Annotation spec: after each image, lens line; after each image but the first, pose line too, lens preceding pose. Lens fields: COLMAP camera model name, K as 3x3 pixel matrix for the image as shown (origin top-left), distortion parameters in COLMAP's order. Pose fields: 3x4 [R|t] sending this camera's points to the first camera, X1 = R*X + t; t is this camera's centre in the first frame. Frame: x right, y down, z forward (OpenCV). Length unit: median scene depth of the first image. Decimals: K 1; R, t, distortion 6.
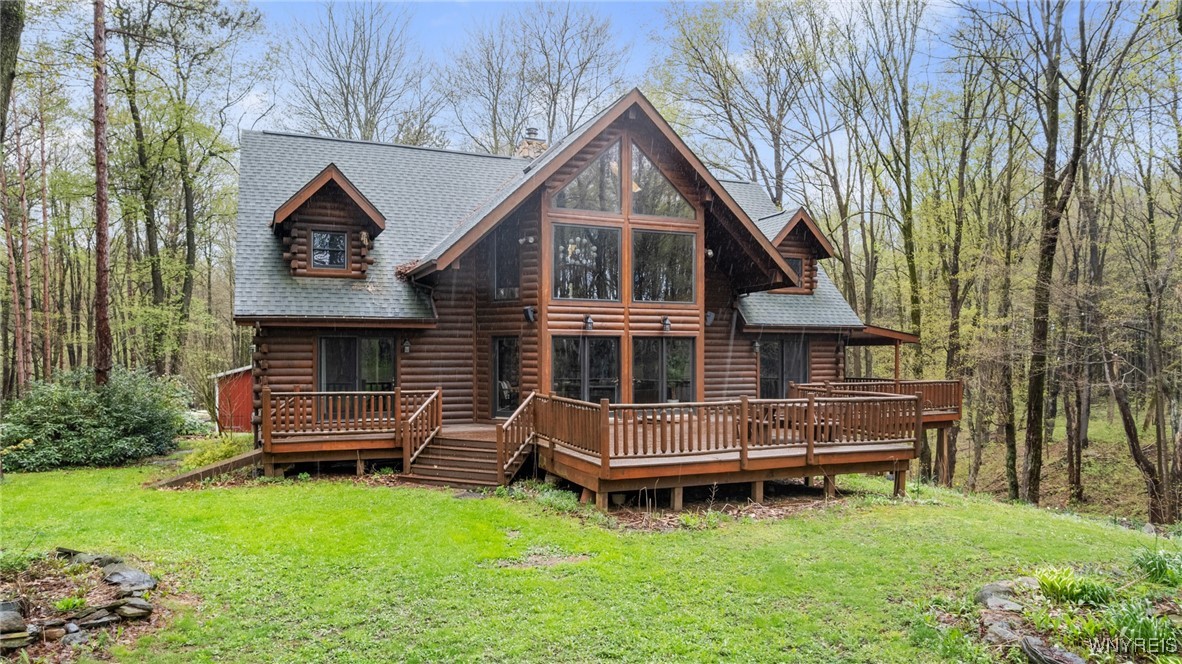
lens RADIAL K [[769.1, 0, 591.6], [0, 769.1, 341.9], [0, 0, 1]] dist [-0.012547, 0.014499]
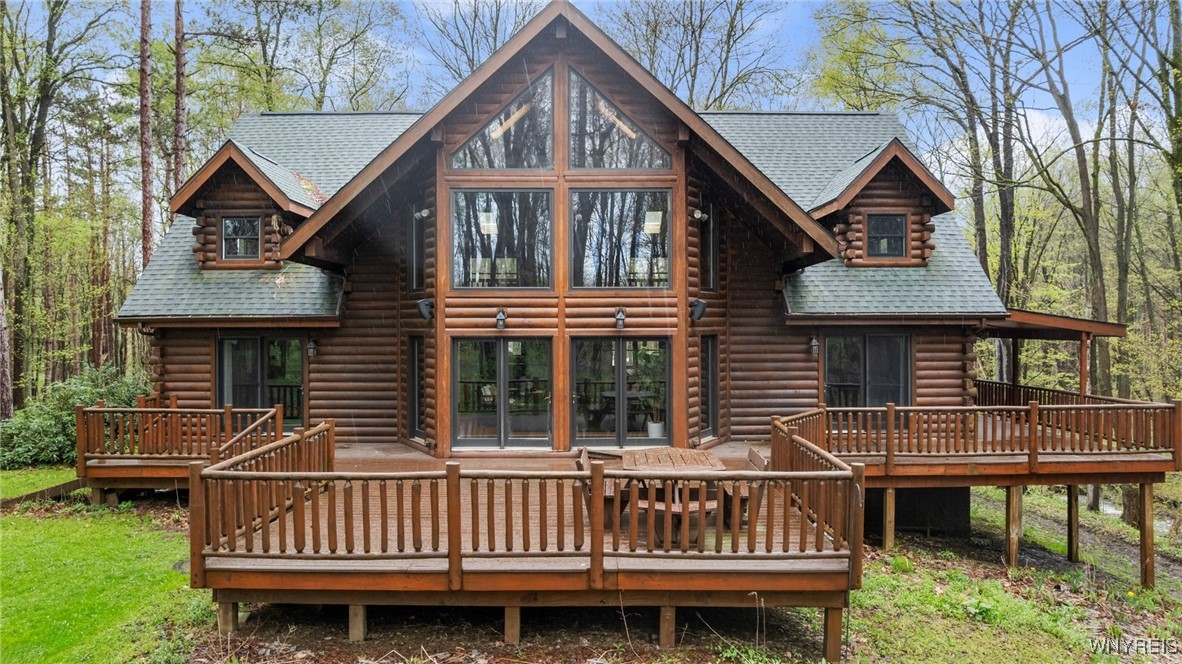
lens RADIAL K [[769.1, 0, 590.8], [0, 769.1, 321.5], [0, 0, 1]] dist [-0.012547, 0.014499]
pose [[0.920483, -0.005698, -0.390741, 0.353798], [0.008661, 0.999946, 0.005822, -0.025176], [0.390687, -0.008744, 0.920482, 0.332517]]
